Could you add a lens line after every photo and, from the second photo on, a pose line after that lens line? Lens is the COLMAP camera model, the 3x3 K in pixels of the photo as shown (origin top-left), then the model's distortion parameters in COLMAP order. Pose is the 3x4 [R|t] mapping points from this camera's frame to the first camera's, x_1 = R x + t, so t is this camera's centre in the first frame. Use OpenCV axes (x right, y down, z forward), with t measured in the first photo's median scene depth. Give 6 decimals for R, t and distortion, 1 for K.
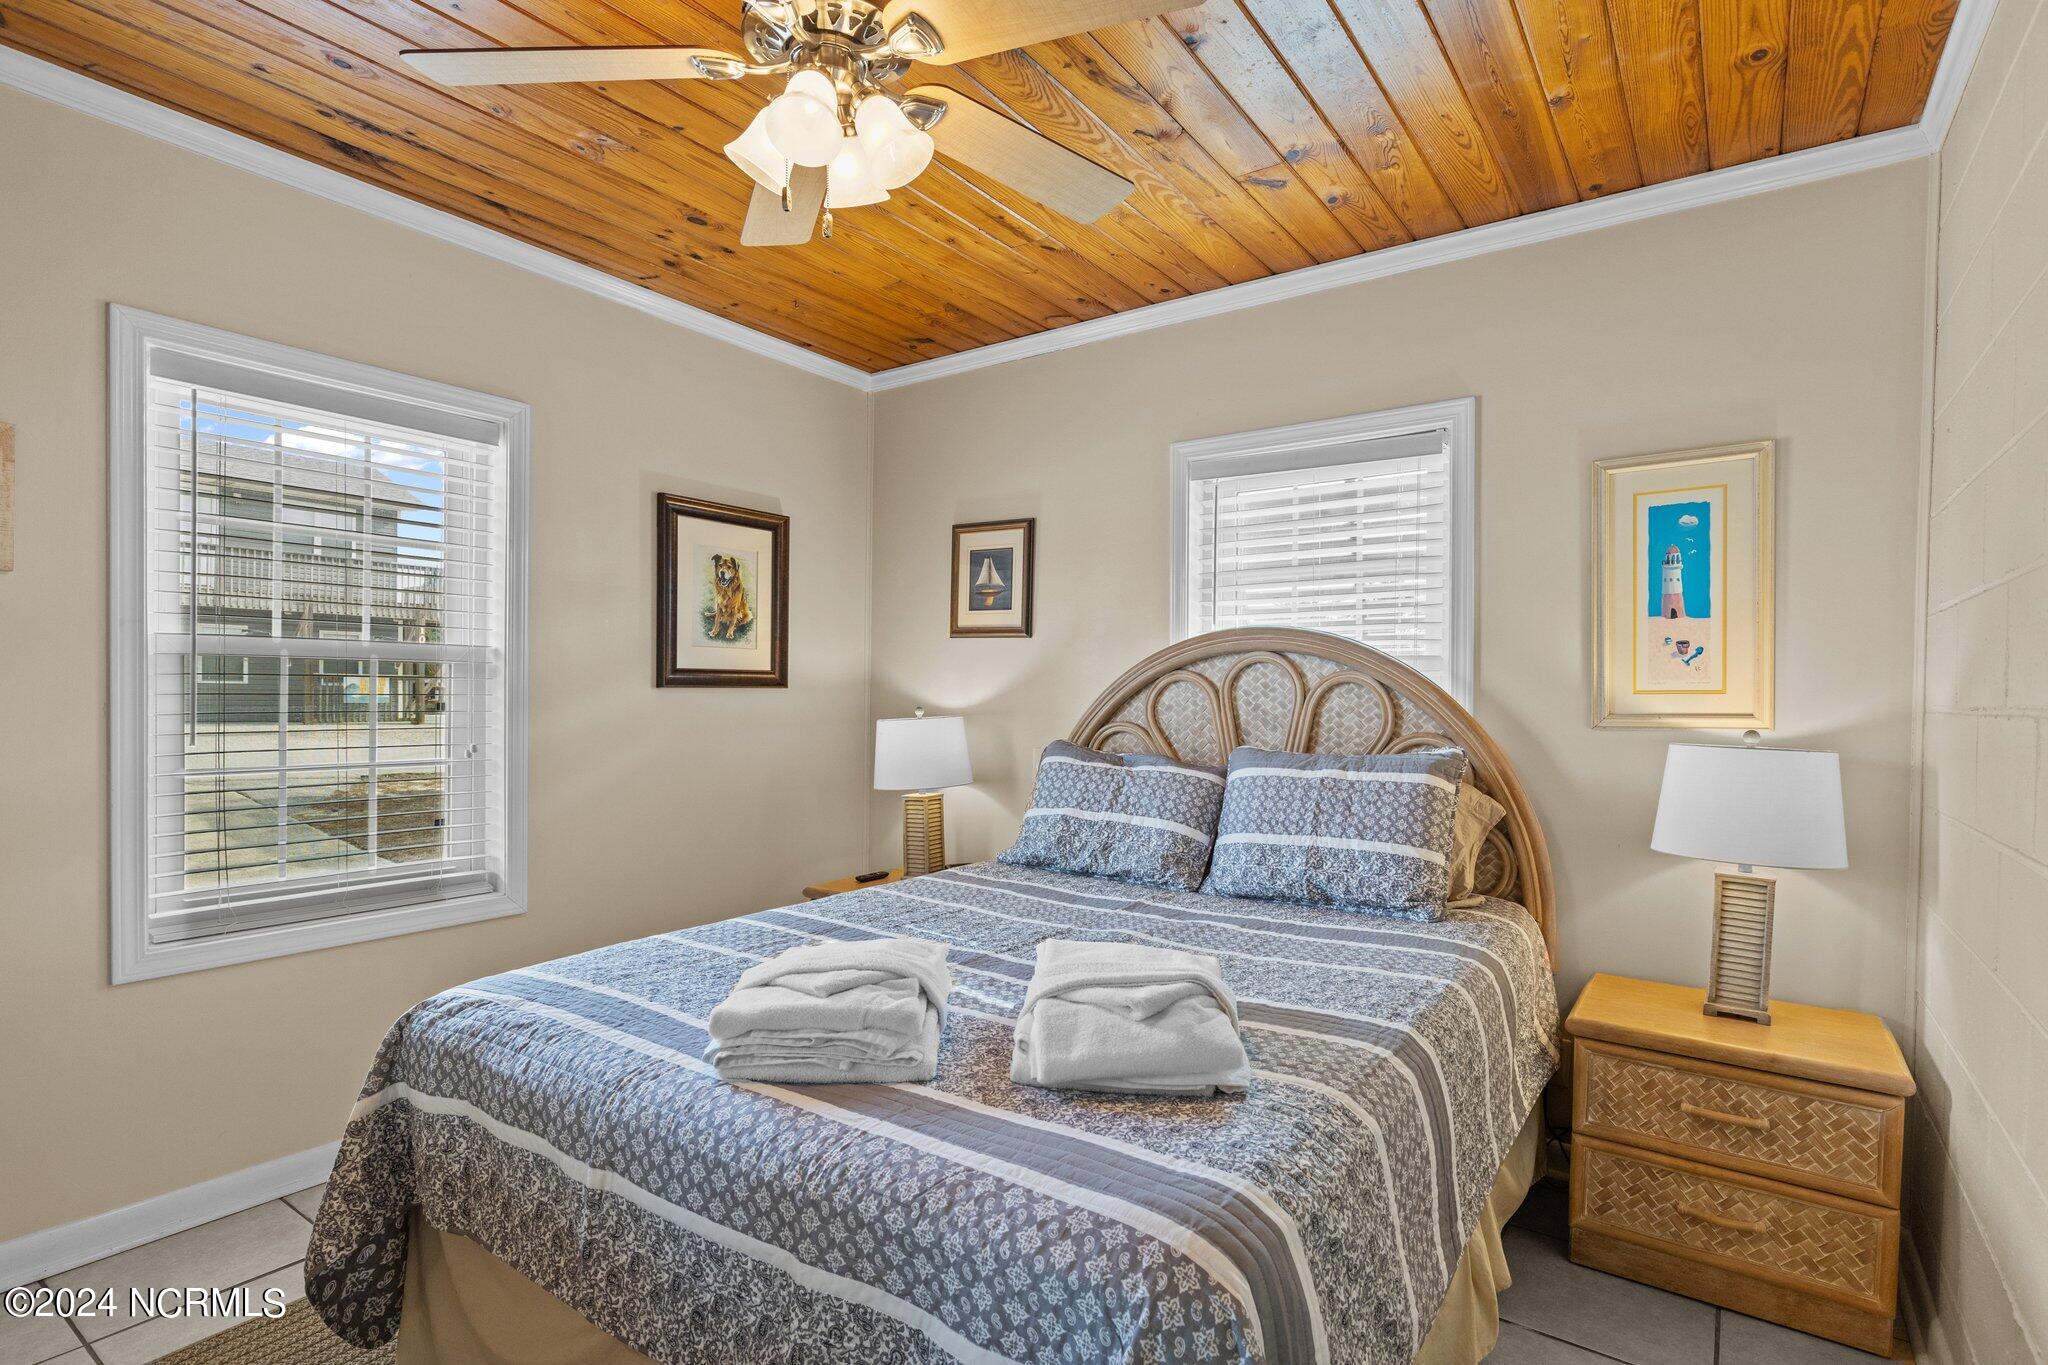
lens RADIAL K [[1021.3, 0, 1027.9], [0, 1021.3, 691.4], [0, 0, 1]] dist [0.000483, 0.001656]
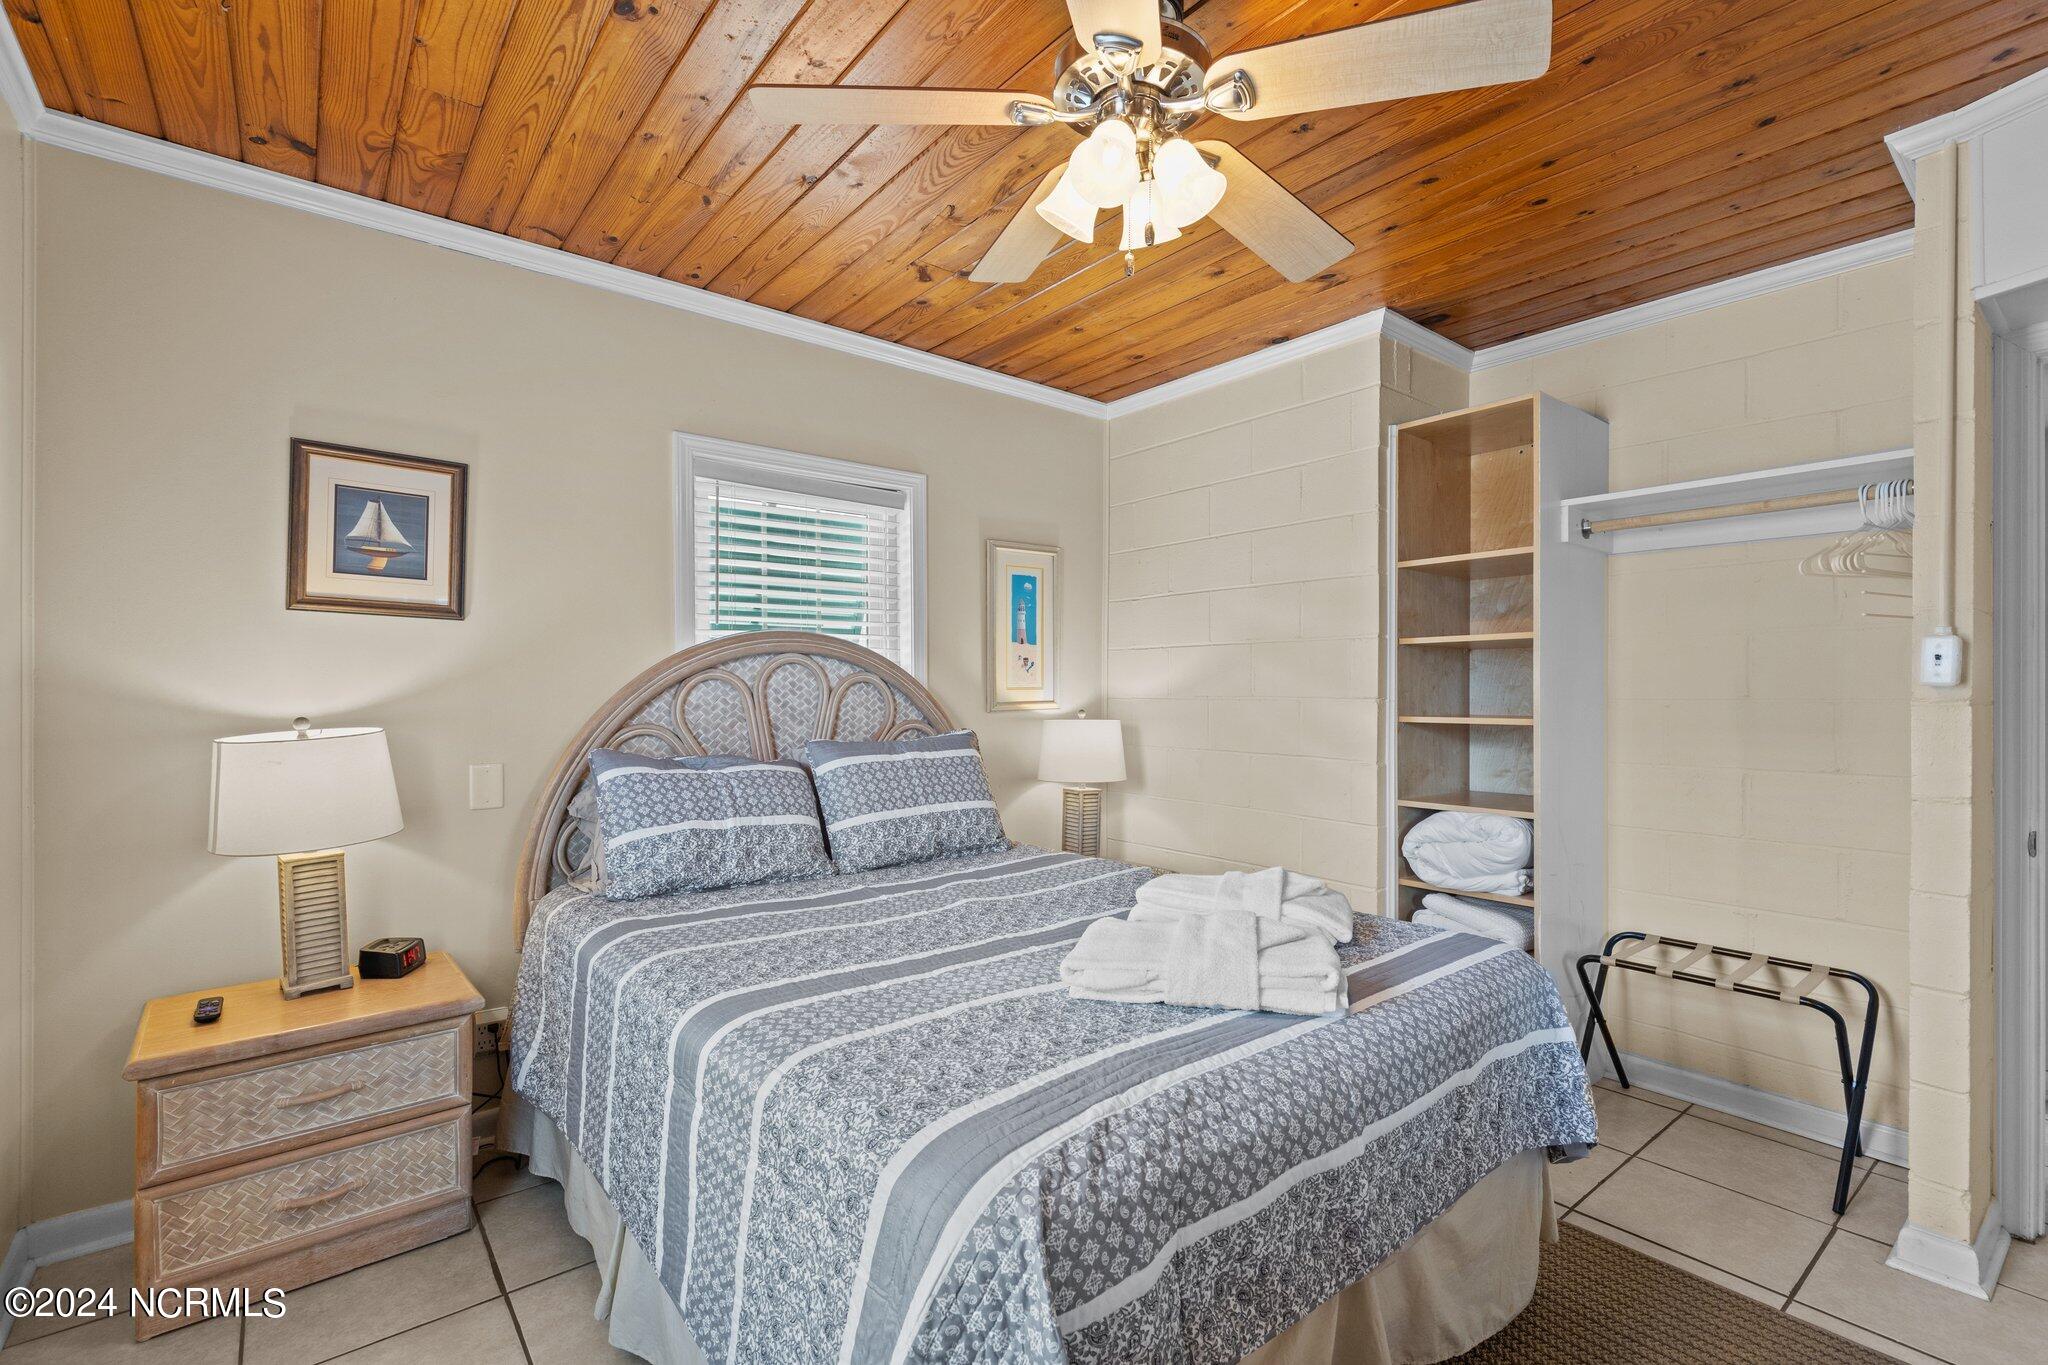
lens RADIAL K [[915.3, 0, 1056.2], [0, 915.3, 672.9], [0, 0, 1]] dist [0.013112, 0.000015]
pose [[0.254526, 0.008852, 0.967025, -0.673155], [-0.001192, 0.999960, -0.008840, -0.009810], [-0.967065, 0.001097, 0.254526, 0.488326]]
